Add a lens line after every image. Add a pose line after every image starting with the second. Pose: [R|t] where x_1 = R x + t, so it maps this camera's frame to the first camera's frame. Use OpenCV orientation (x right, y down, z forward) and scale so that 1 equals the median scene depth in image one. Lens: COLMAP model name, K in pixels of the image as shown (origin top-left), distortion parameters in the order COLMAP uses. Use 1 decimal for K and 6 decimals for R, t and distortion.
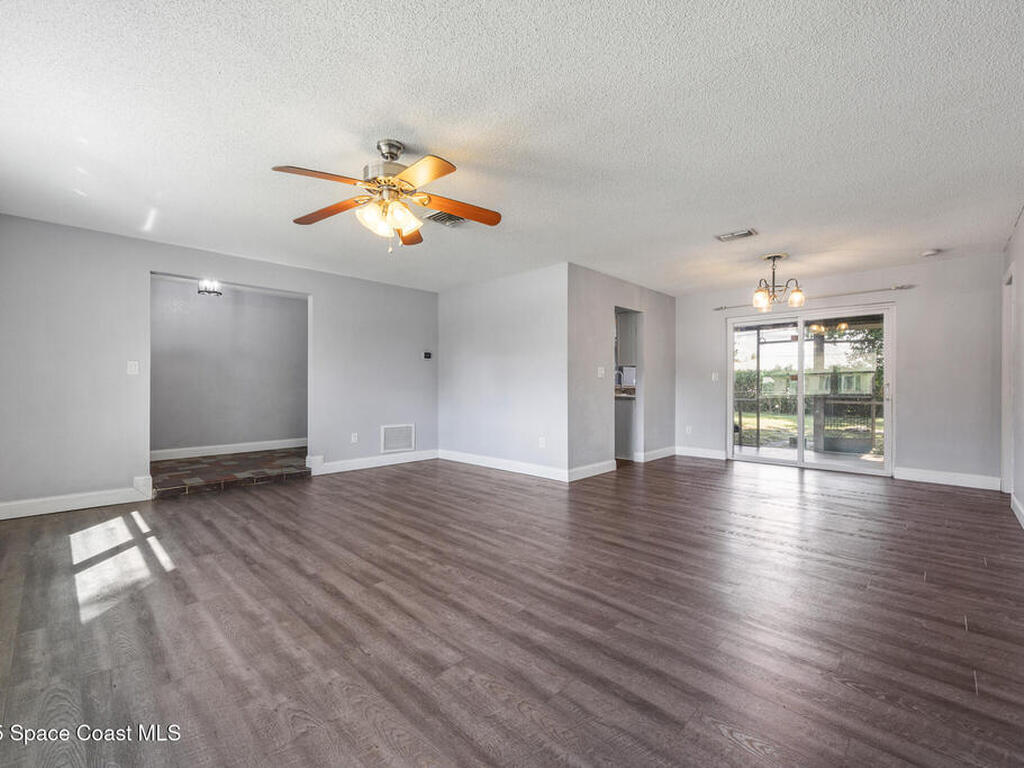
lens RADIAL K [[445.2, 0, 513.4], [0, 445.2, 385.6], [0, 0, 1]] dist [-0.001980, -0.000203]
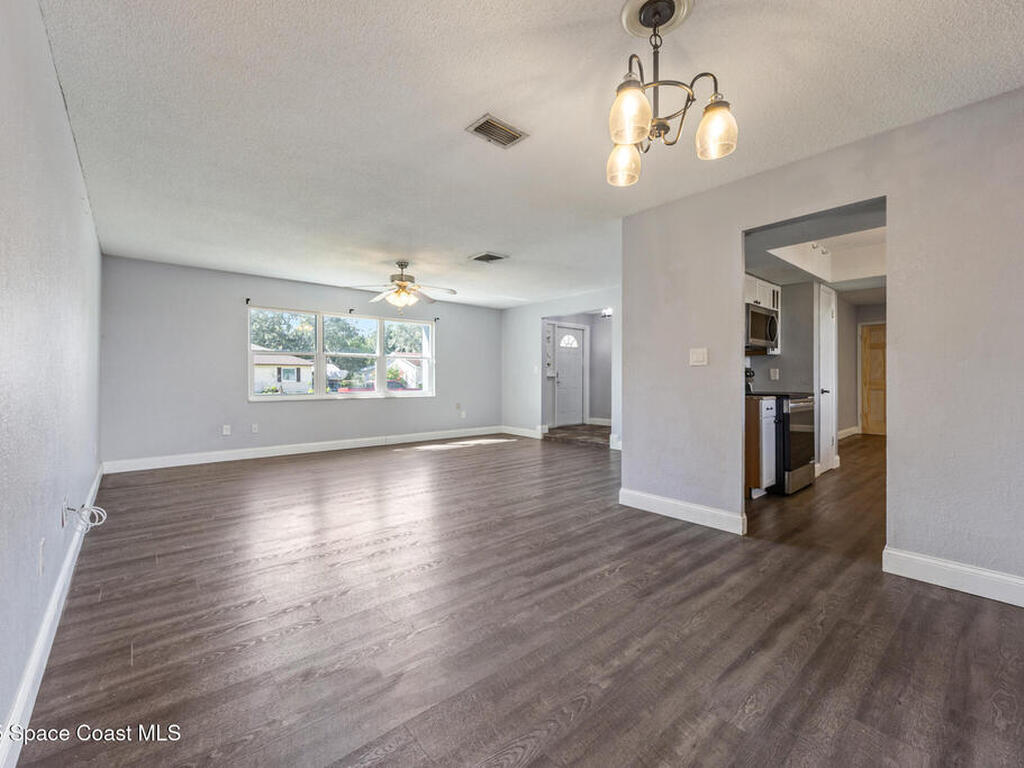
lens RADIAL K [[445.2, 0, 512.9], [0, 445.2, 379.6], [0, 0, 1]] dist [-0.001980, -0.000203]
pose [[-0.091850, 0.001440, -0.995772, 1.339419], [-0.000495, 0.999999, 0.001492, -0.001363], [0.995773, 0.000630, -0.091849, 1.301880]]
